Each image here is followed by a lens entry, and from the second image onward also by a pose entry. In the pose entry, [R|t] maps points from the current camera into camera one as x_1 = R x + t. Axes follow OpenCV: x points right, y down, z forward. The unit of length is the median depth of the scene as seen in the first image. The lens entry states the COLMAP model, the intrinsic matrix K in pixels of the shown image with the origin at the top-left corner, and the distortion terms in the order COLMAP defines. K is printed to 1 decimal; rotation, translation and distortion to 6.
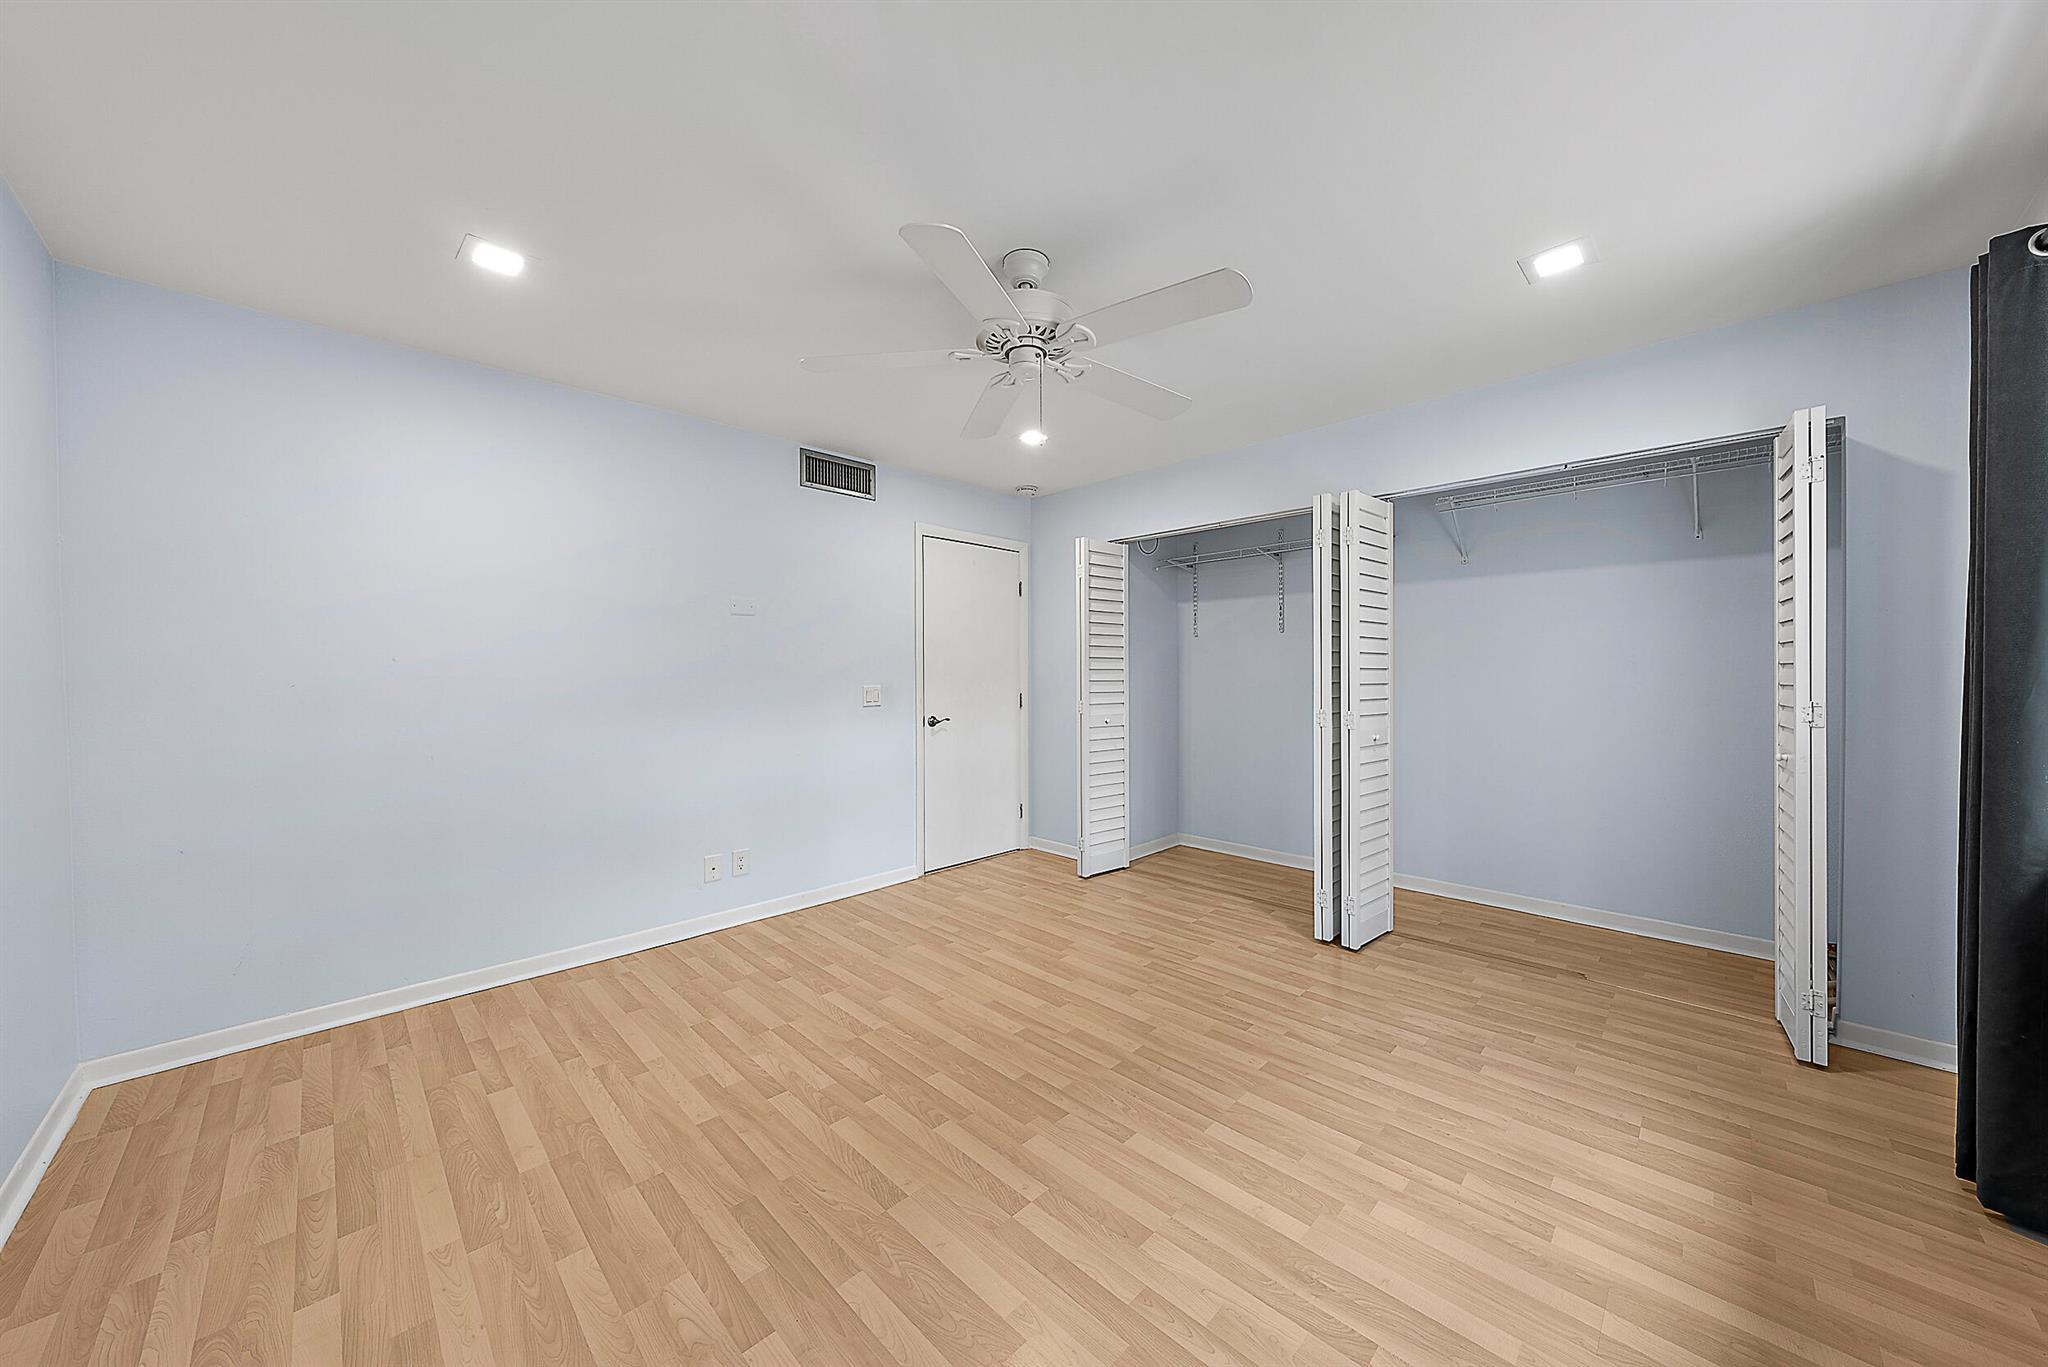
lens RADIAL K [[703.7, 0, 1032.2], [0, 703.7, 666.8], [0, 0, 1]] dist [-0.002356, -0.000008]
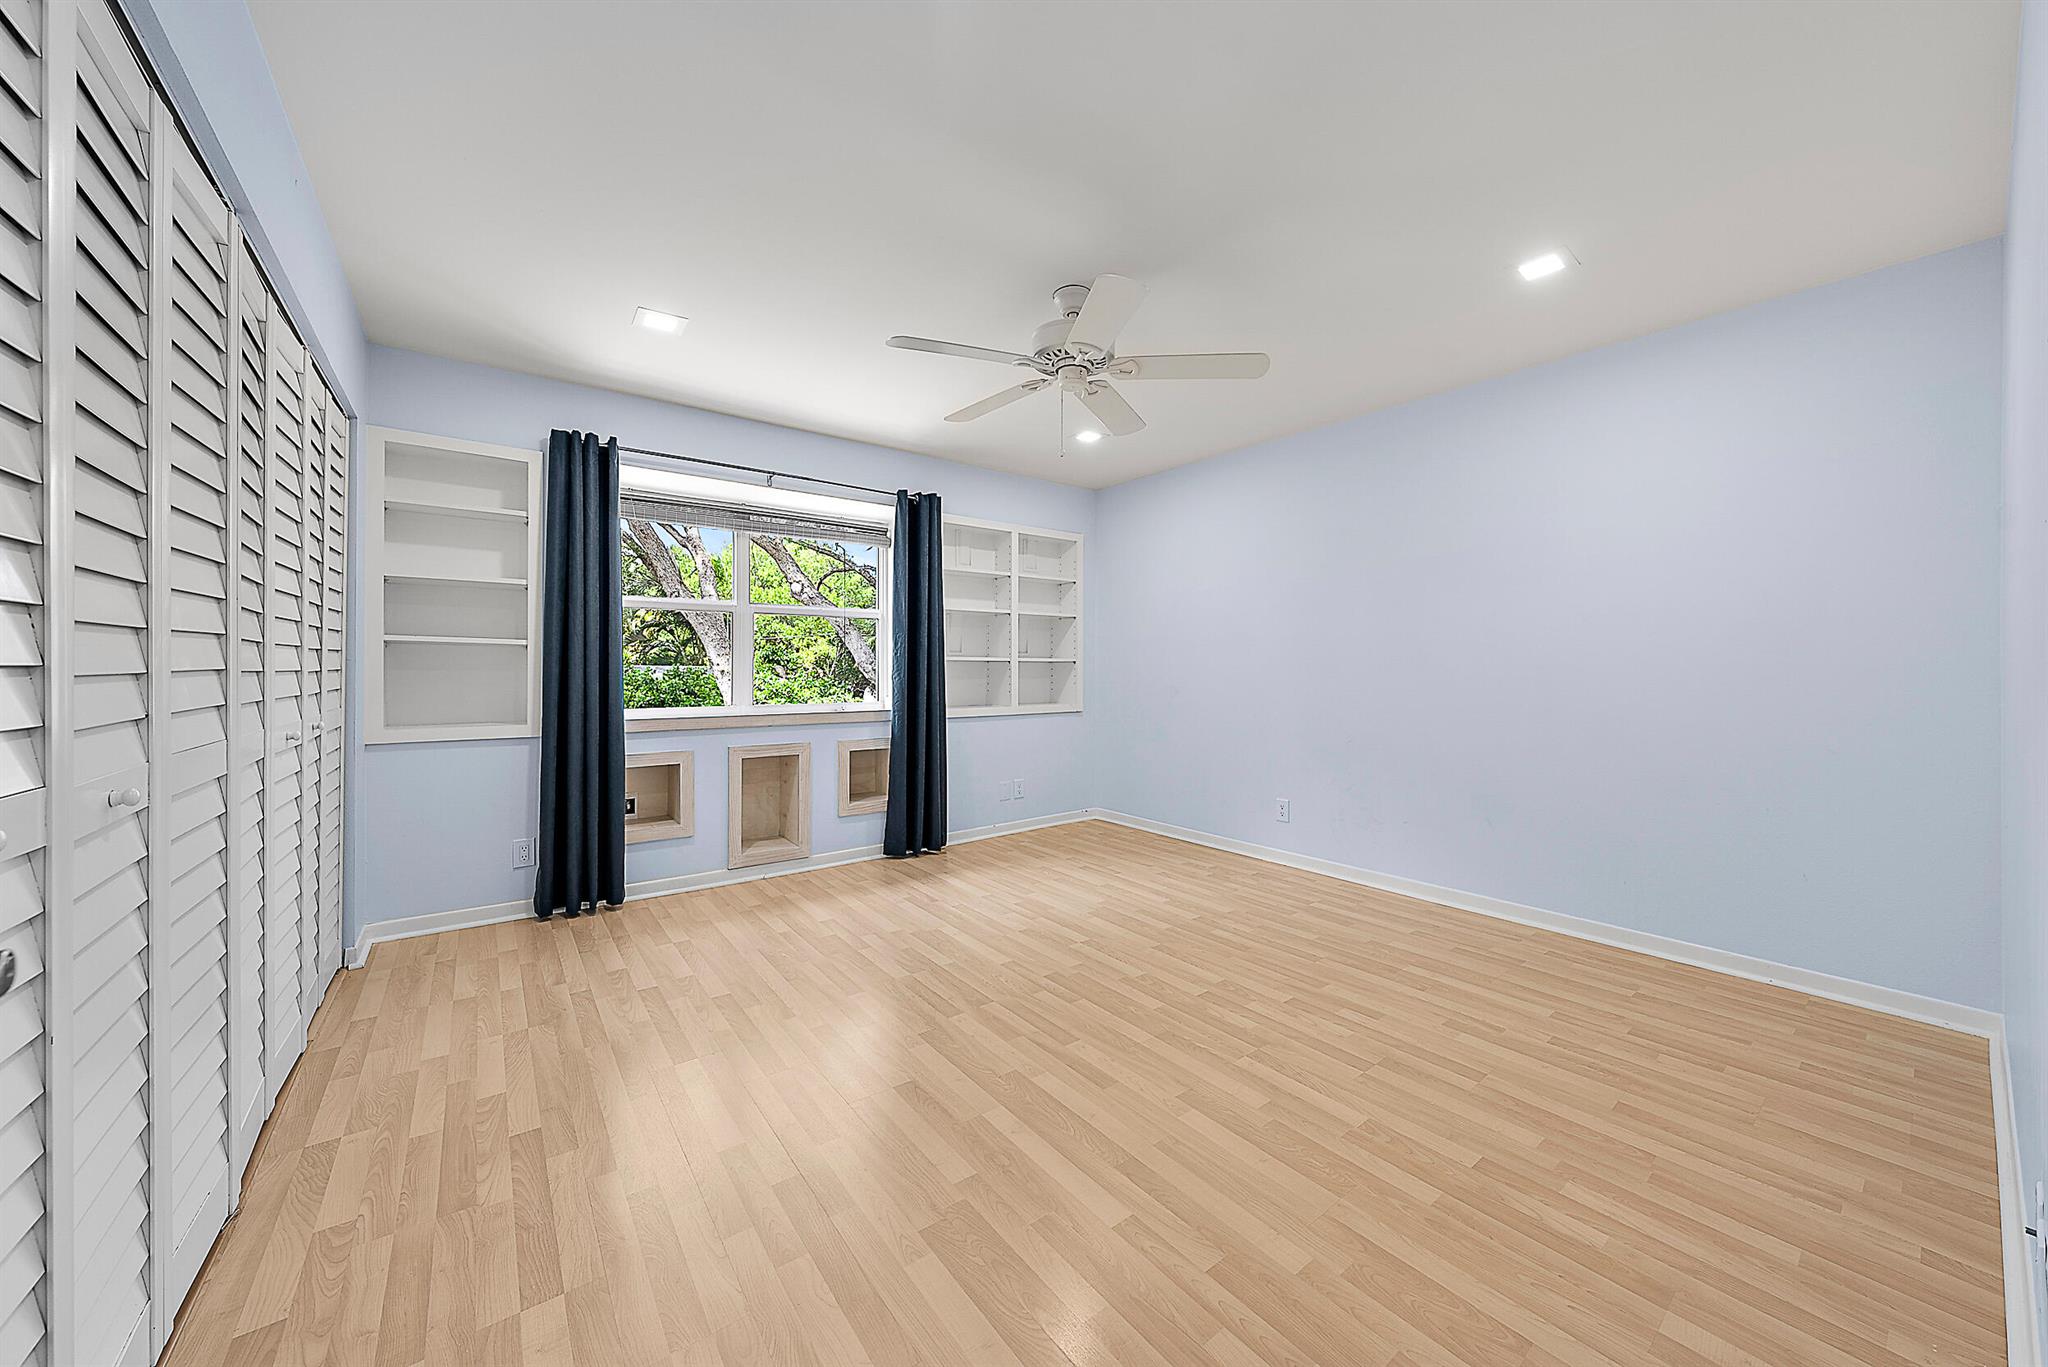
lens RADIAL K [[748.8, 0, 1033.7], [0, 748.8, 678.9], [0, 0, 1]] dist [-0.001449, -0.000089]
pose [[-0.990628, 0.000868, 0.136583, -0.105898], [0.000874, 1.000000, -0.000015, 0.072651], [-0.136583, 0.000104, -0.990629, 2.099318]]
